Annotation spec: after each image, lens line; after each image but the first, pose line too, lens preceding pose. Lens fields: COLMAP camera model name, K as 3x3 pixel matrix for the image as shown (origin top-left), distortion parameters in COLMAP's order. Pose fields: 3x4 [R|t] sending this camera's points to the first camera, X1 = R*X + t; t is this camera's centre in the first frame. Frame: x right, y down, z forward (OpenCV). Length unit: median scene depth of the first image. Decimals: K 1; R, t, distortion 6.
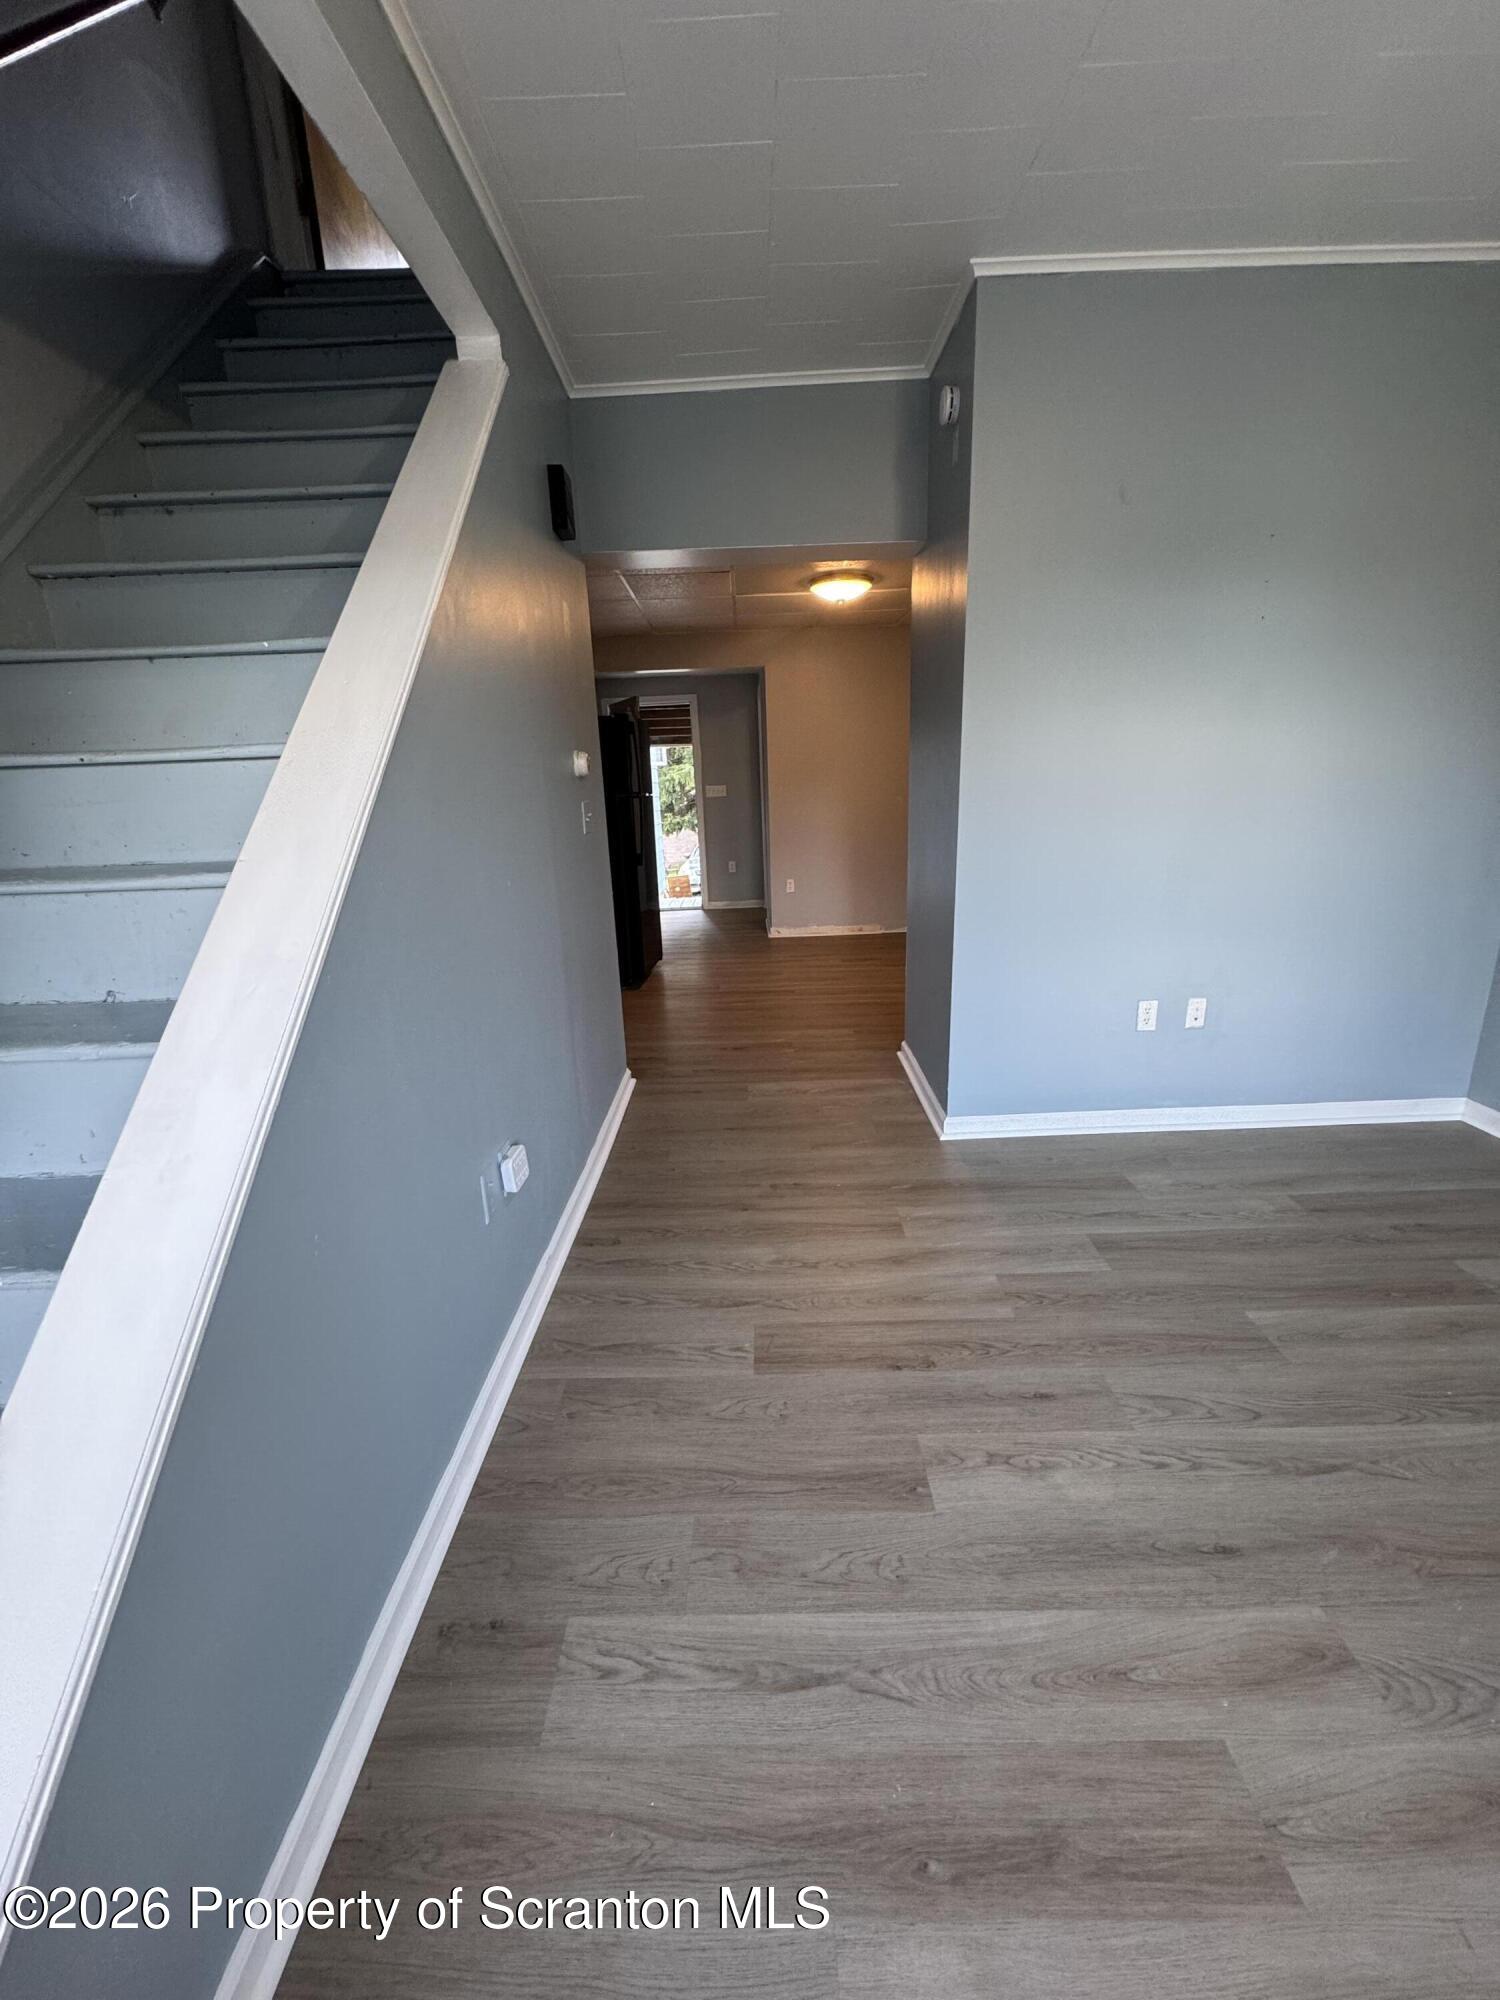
lens RADIAL K [[796.5, 0, 750.1], [0, 796.5, 995.7], [0, 0, 1]] dist [-0.000475, 0.000247]
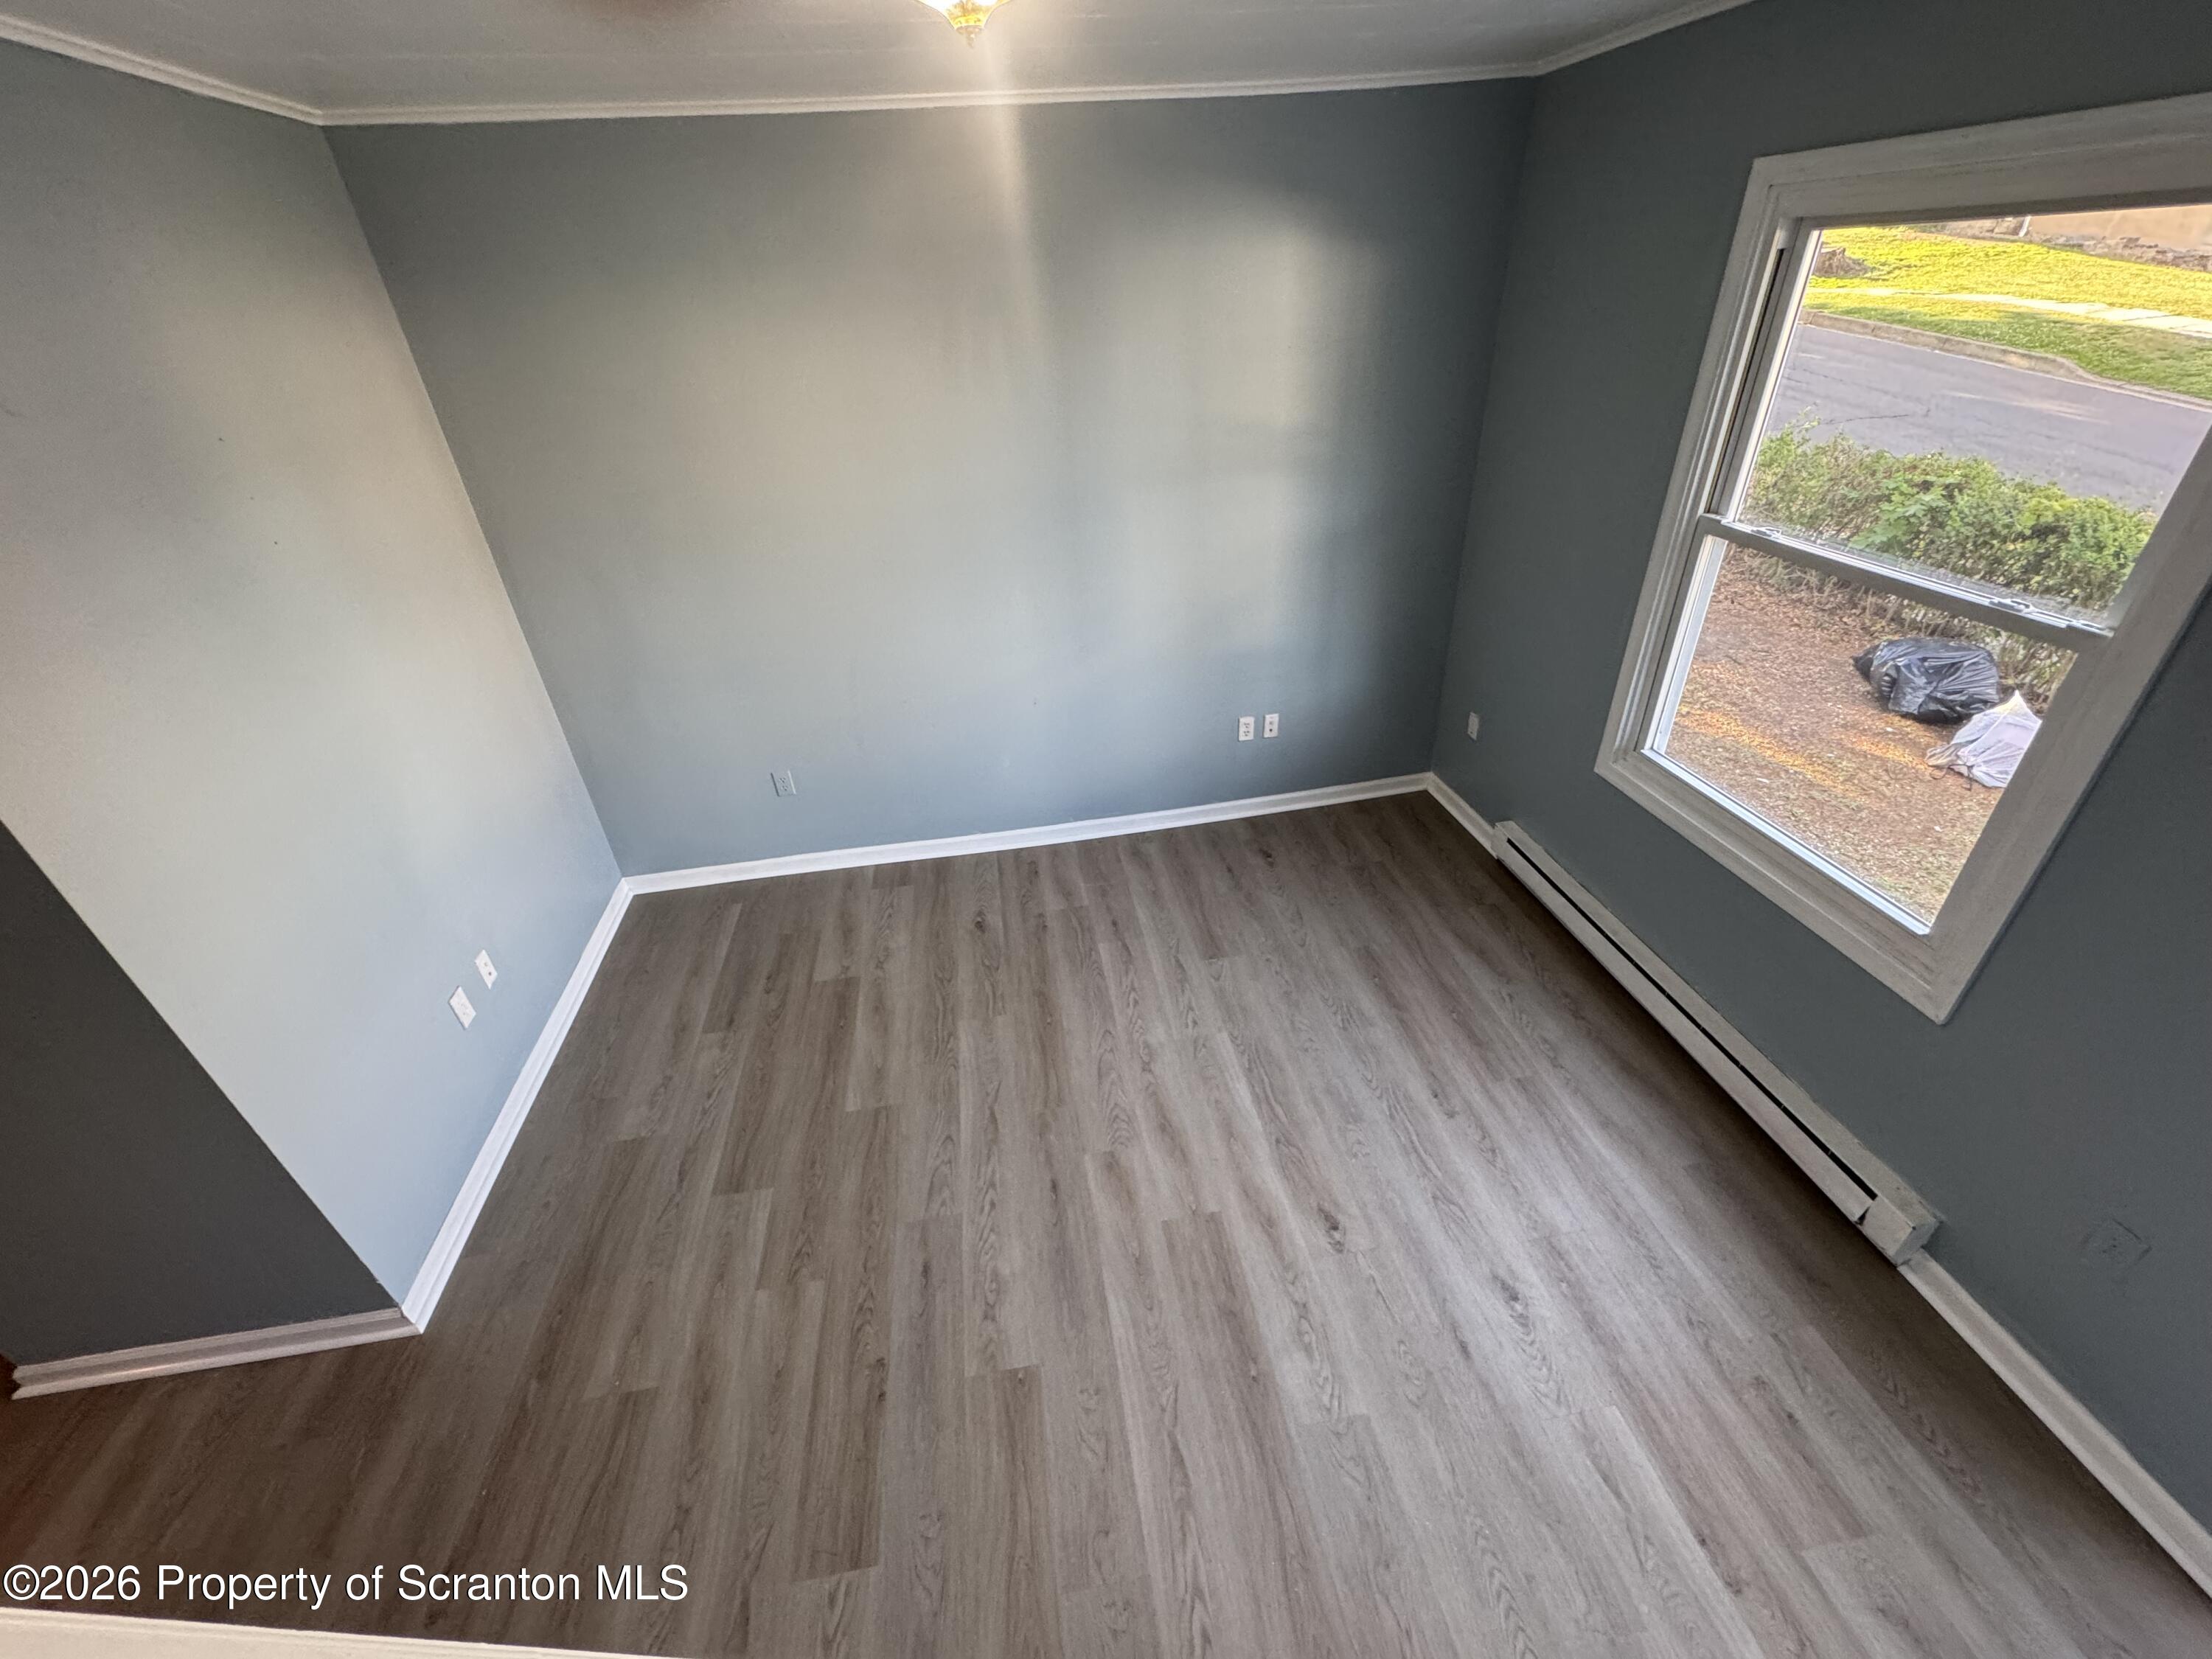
lens RADIAL K [[886.4, 0, 1106.0], [0, 886.4, 829.5], [0, 0, 1]] dist [0.000971, 0.000173]
pose [[-0.158820, -0.486549, 0.859096, -0.475600], [0.305794, 0.803111, 0.511374, -0.600098], [-0.938758, 0.343922, 0.021234, 0.442699]]
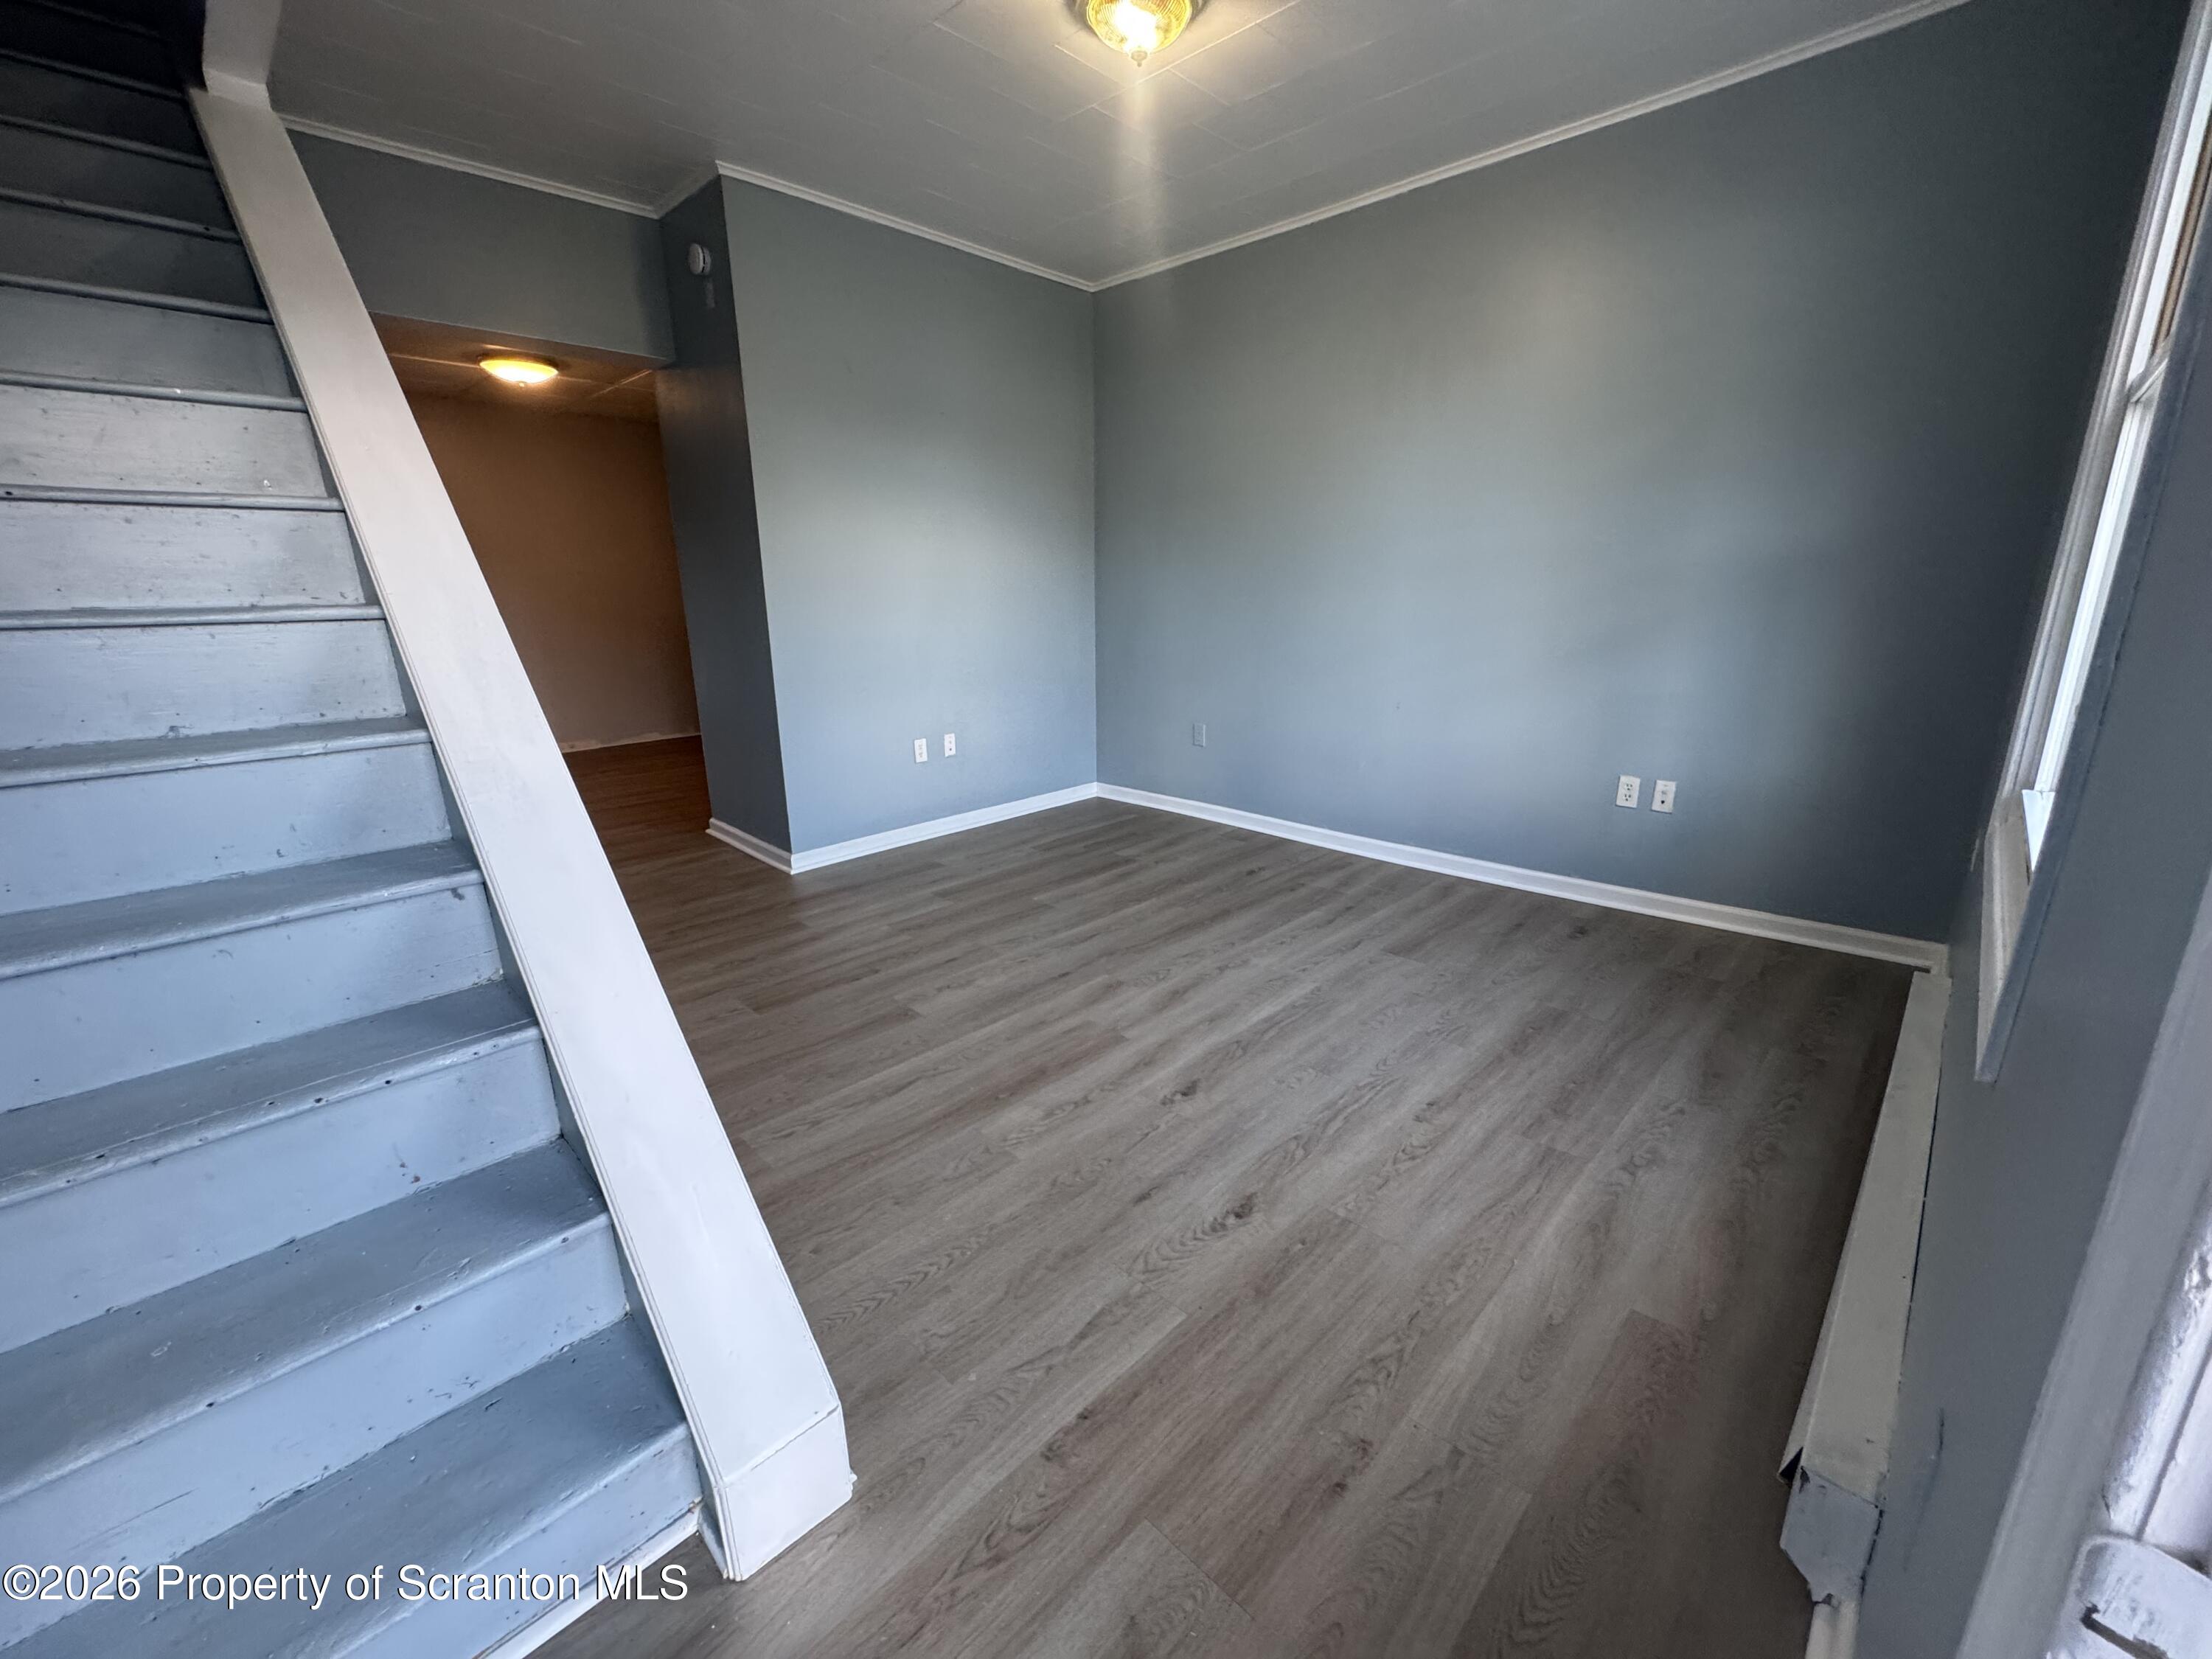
lens RADIAL K [[881.0, 0, 1109.7], [0, 881.0, 831.9], [0, 0, 1]] dist [-0.000475, 0.000247]
pose [[0.694614, -0.170515, 0.698882, -0.537423], [0.174002, 0.982479, 0.066768, 0.179315], [-0.698022, 0.075228, 0.712114, -0.433582]]
